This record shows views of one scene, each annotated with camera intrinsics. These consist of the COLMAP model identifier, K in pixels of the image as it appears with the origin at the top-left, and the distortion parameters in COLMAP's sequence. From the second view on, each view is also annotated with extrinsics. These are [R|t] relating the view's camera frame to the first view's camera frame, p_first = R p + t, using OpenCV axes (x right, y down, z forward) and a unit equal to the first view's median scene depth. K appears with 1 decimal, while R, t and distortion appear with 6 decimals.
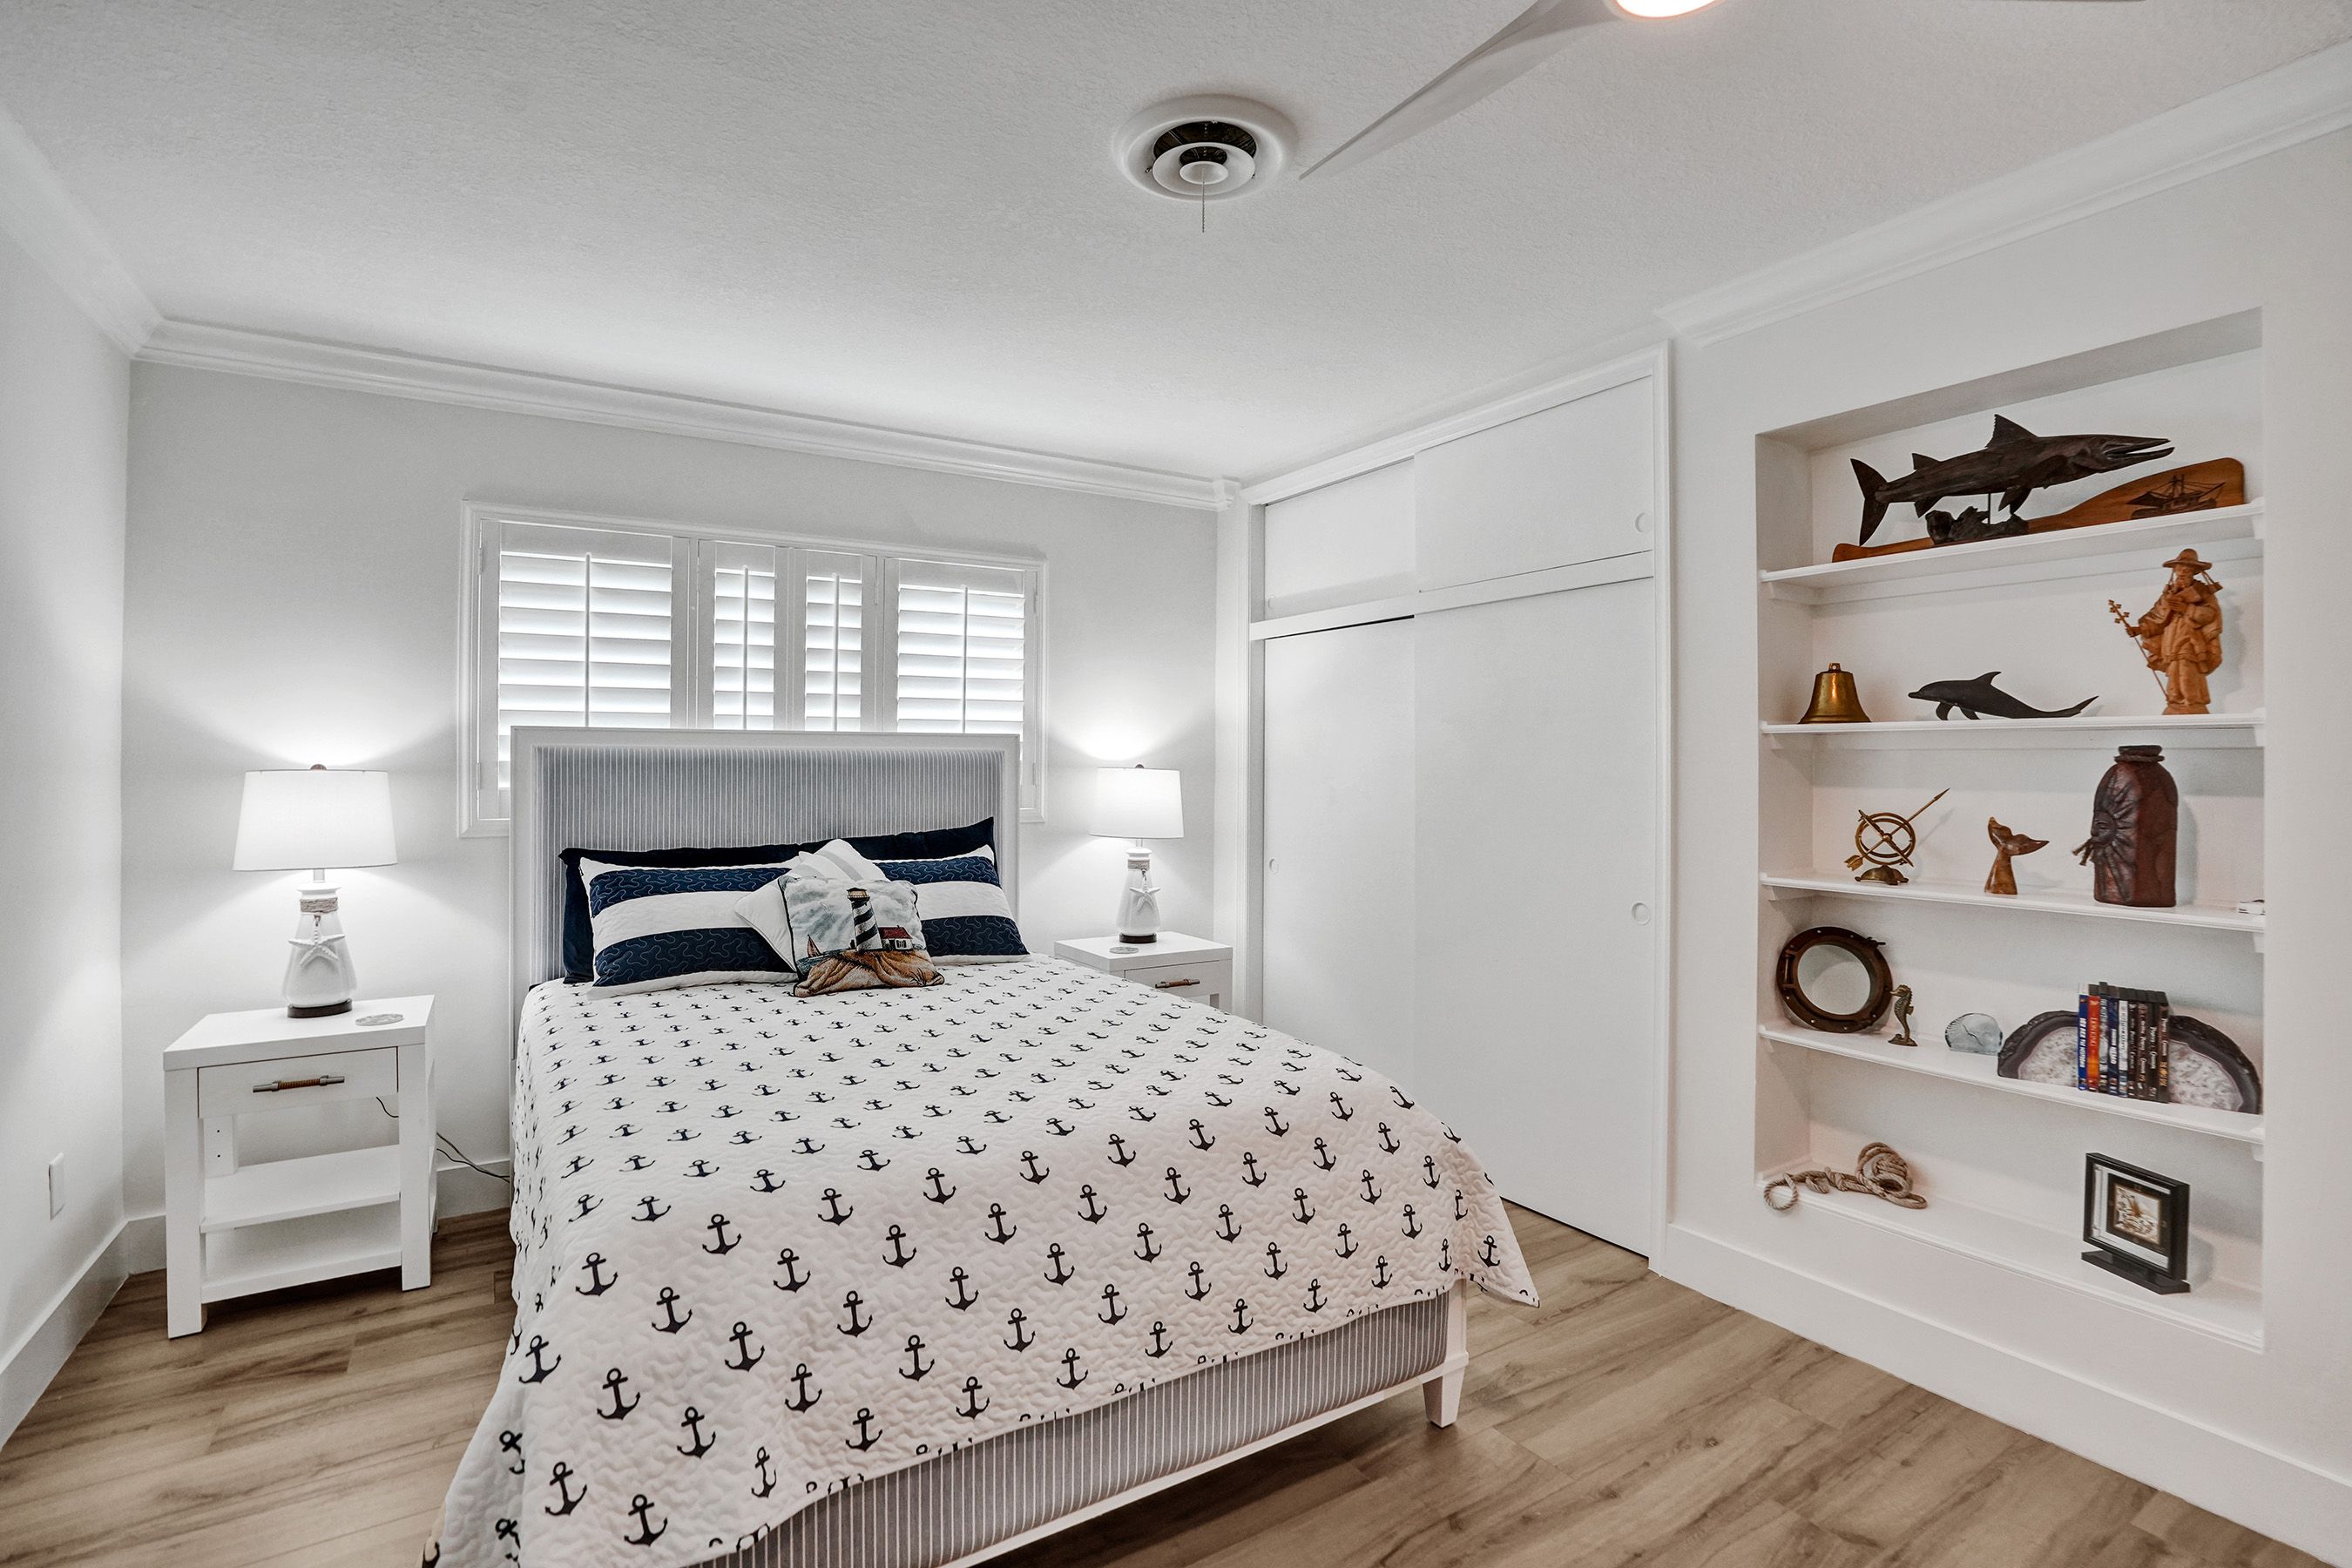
lens RADIAL K [[1103.1, 0, 1186.2], [0, 1103.1, 747.9], [0, 0, 1]] dist [-0.043011, 0.000354]
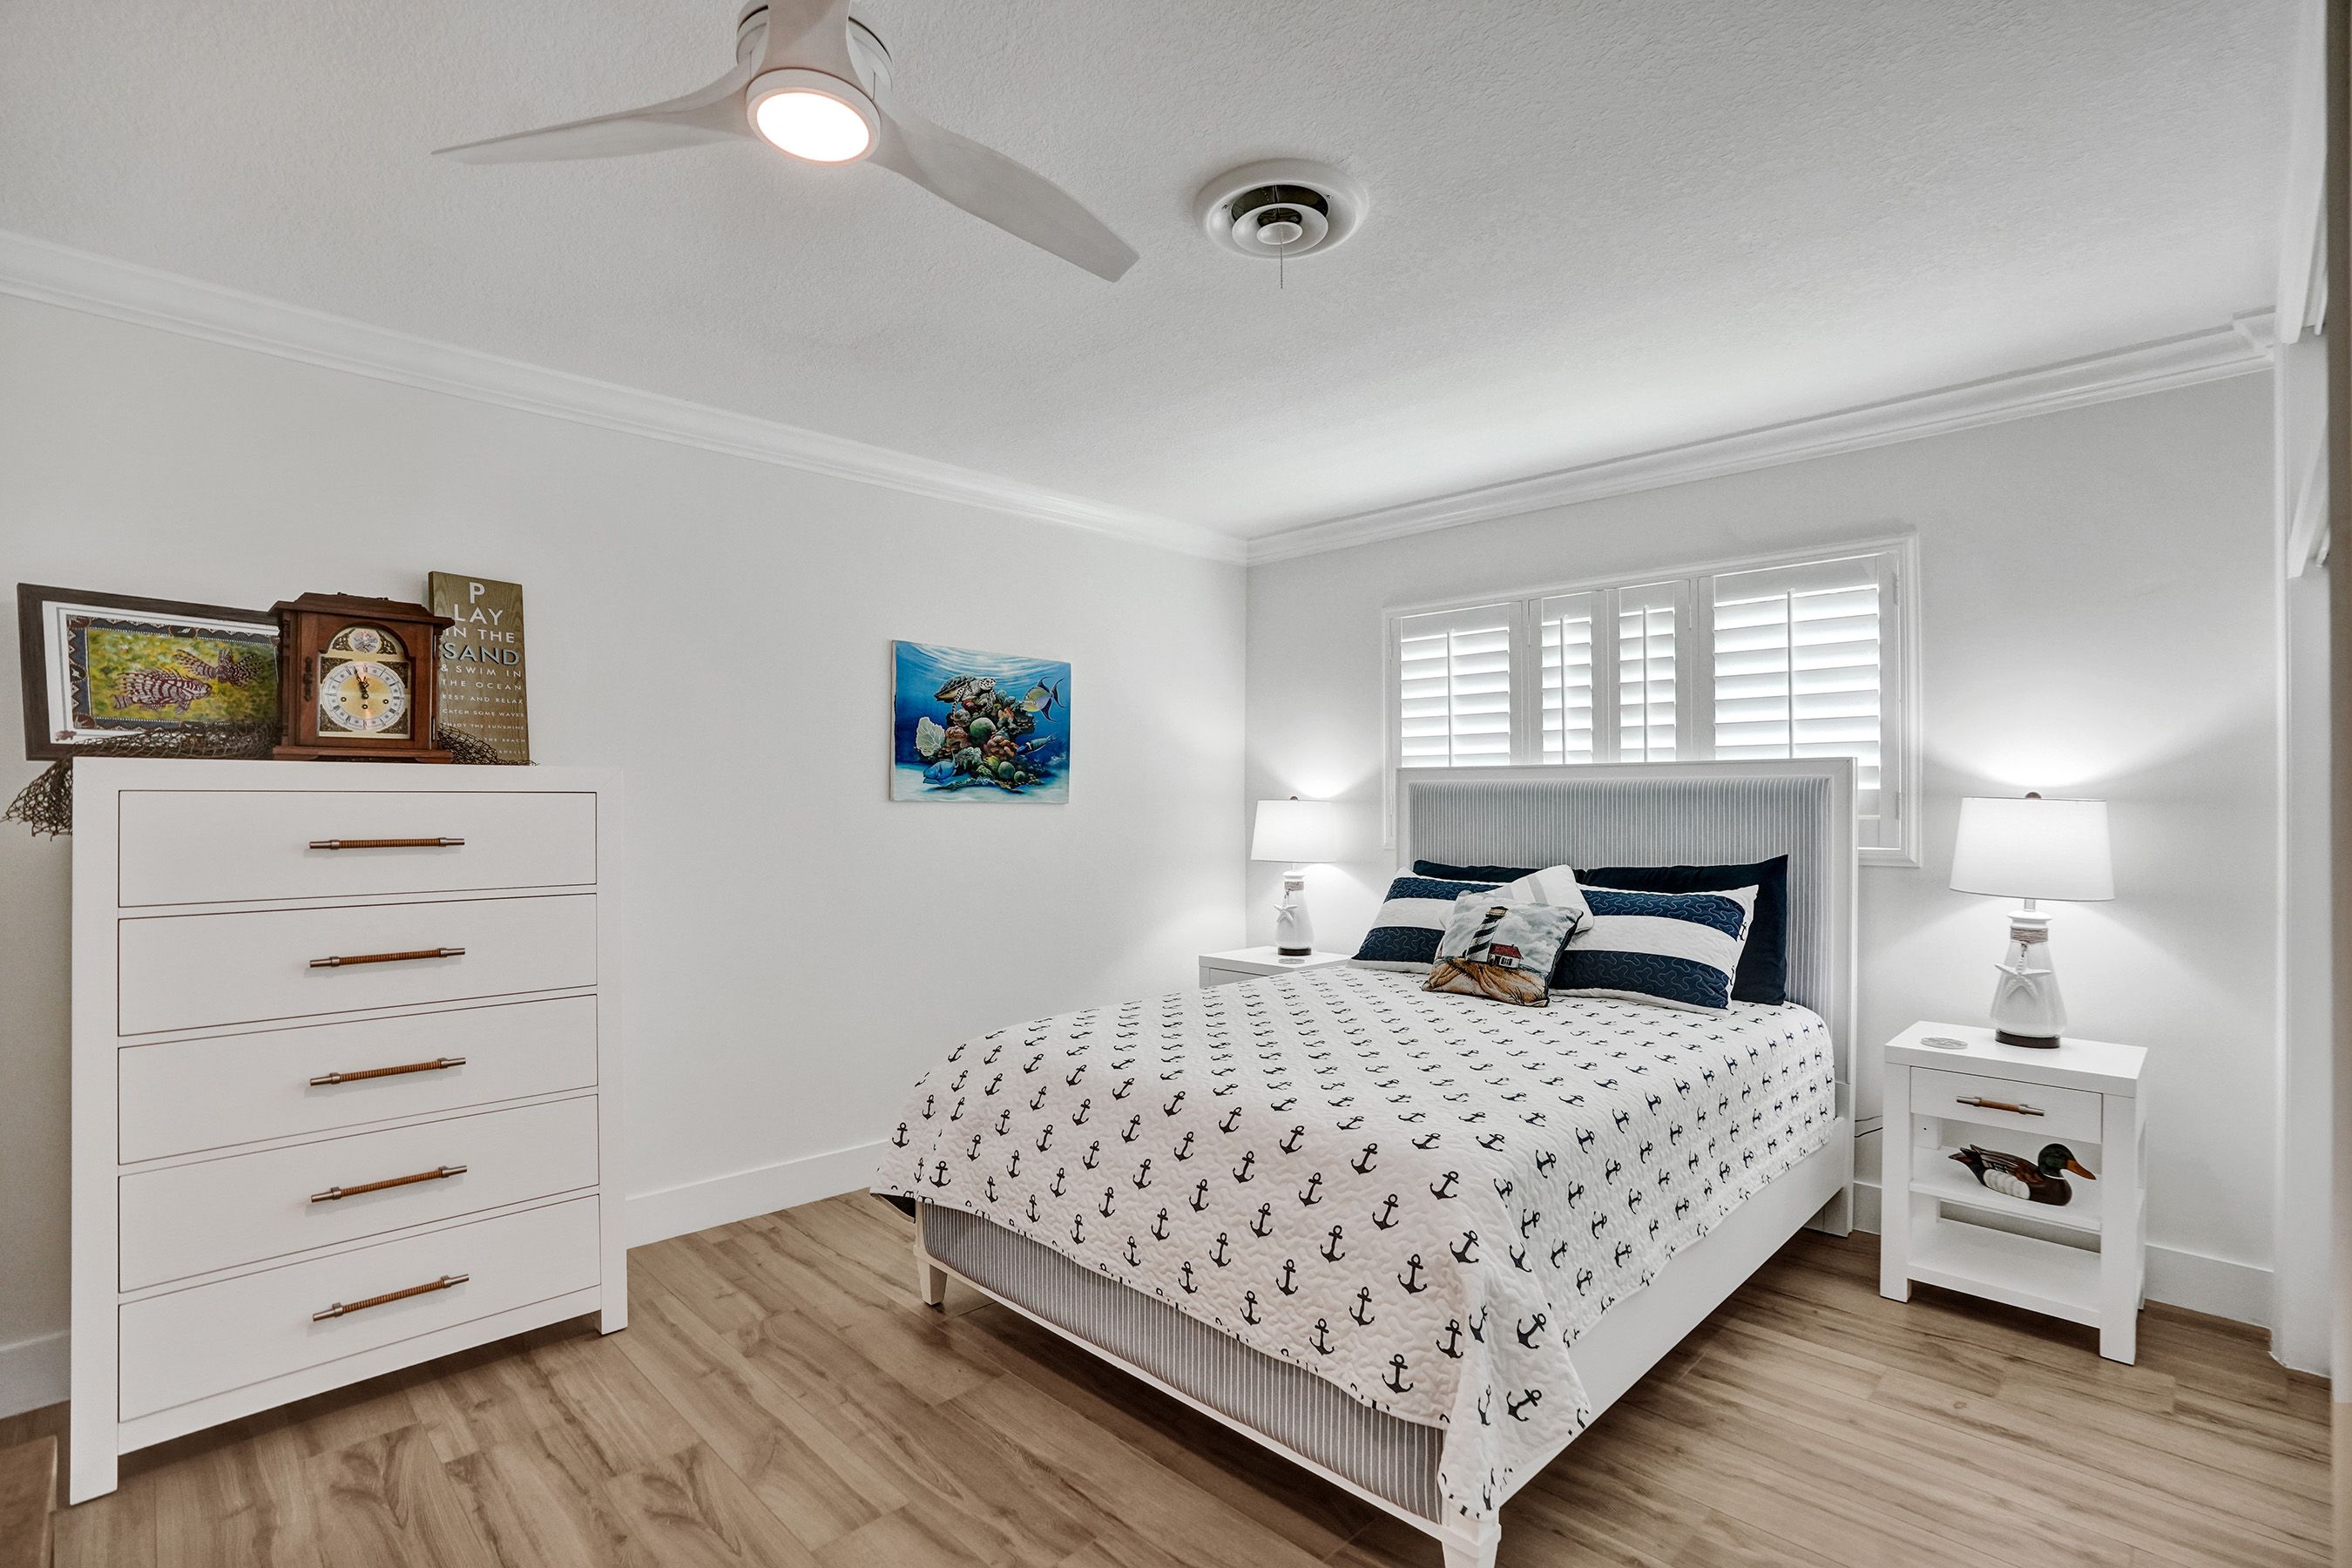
lens RADIAL K [[1088.6, 0, 1183.3], [0, 1088.6, 793.4], [0, 0, 1]] dist [-0.051417, 0.000138]
pose [[0.228706, -0.004611, -0.973485, 0.574455], [0.014836, 0.999889, -0.001251, 0.009195], [0.973382, -0.014157, 0.228749, 0.374902]]
